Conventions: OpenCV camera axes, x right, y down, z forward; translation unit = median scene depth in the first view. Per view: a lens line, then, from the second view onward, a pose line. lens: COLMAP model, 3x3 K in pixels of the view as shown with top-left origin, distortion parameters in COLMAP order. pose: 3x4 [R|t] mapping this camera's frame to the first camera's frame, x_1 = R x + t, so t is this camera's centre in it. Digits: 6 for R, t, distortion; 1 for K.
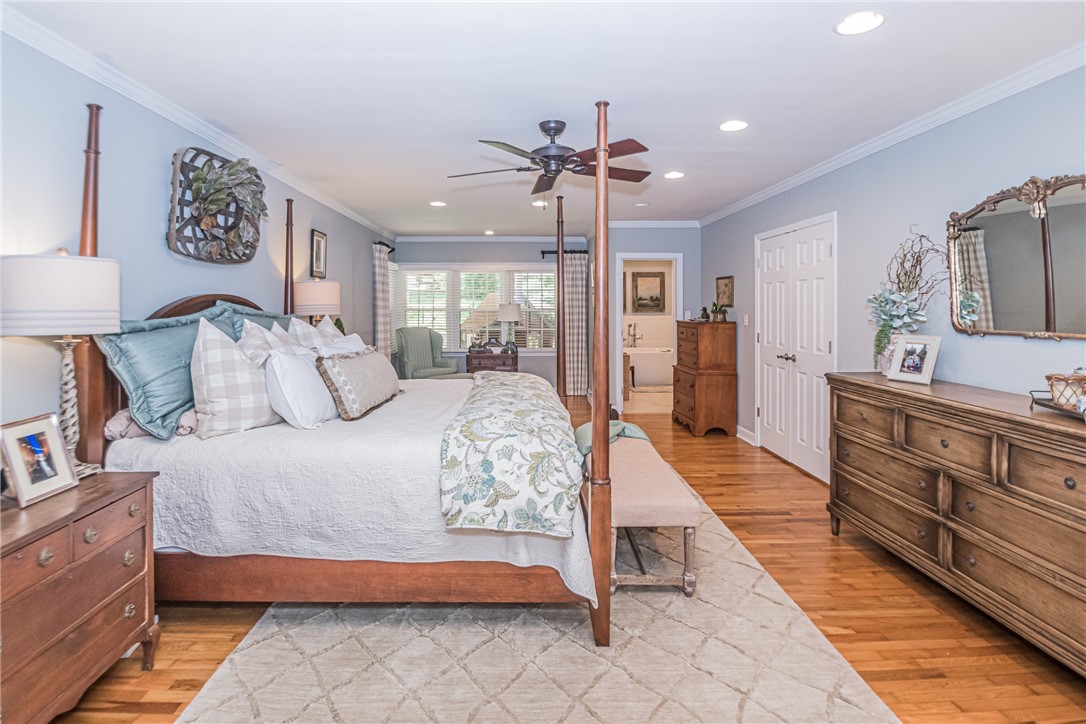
lens RADIAL K [[459.2, 0, 543.0], [0, 459.2, 362.0], [0, 0, 1]] dist [-0.003125, -0.009204]
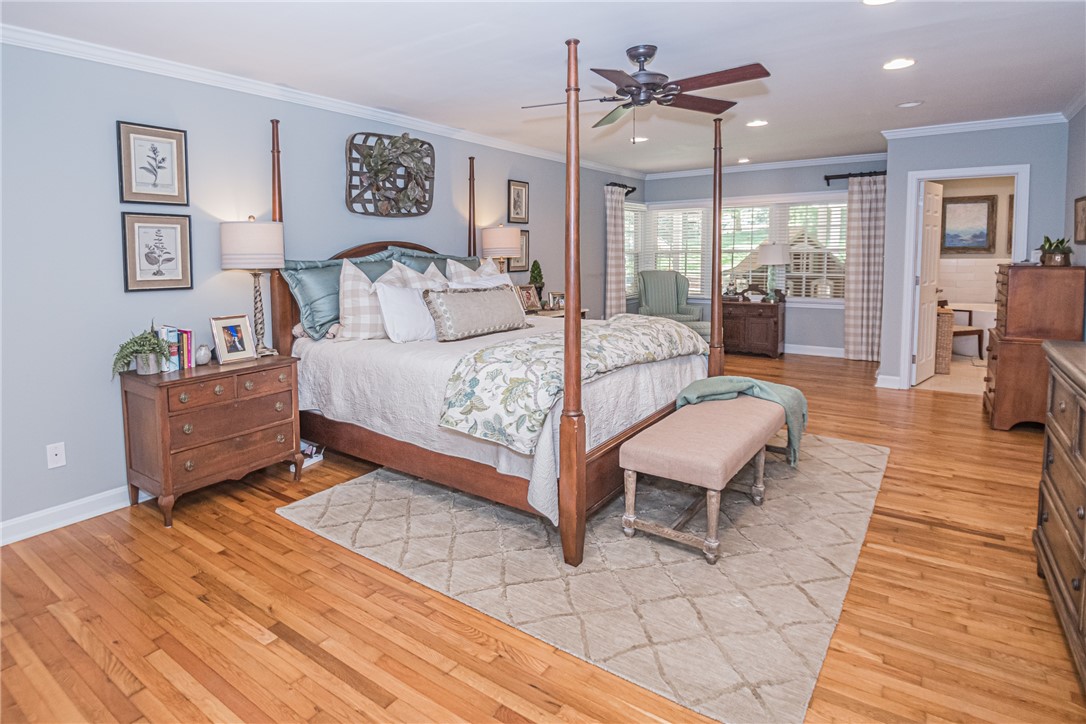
lens RADIAL K [[491.2, 0, 541.1], [0, 491.2, 350.2], [0, 0, 1]] dist [-0.016888, 0.000024]
pose [[0.845712, 0.093104, -0.525455, 0.596457], [-0.048671, 0.994016, 0.097792, 0.007783], [0.531416, -0.057129, 0.845183, 0.015524]]
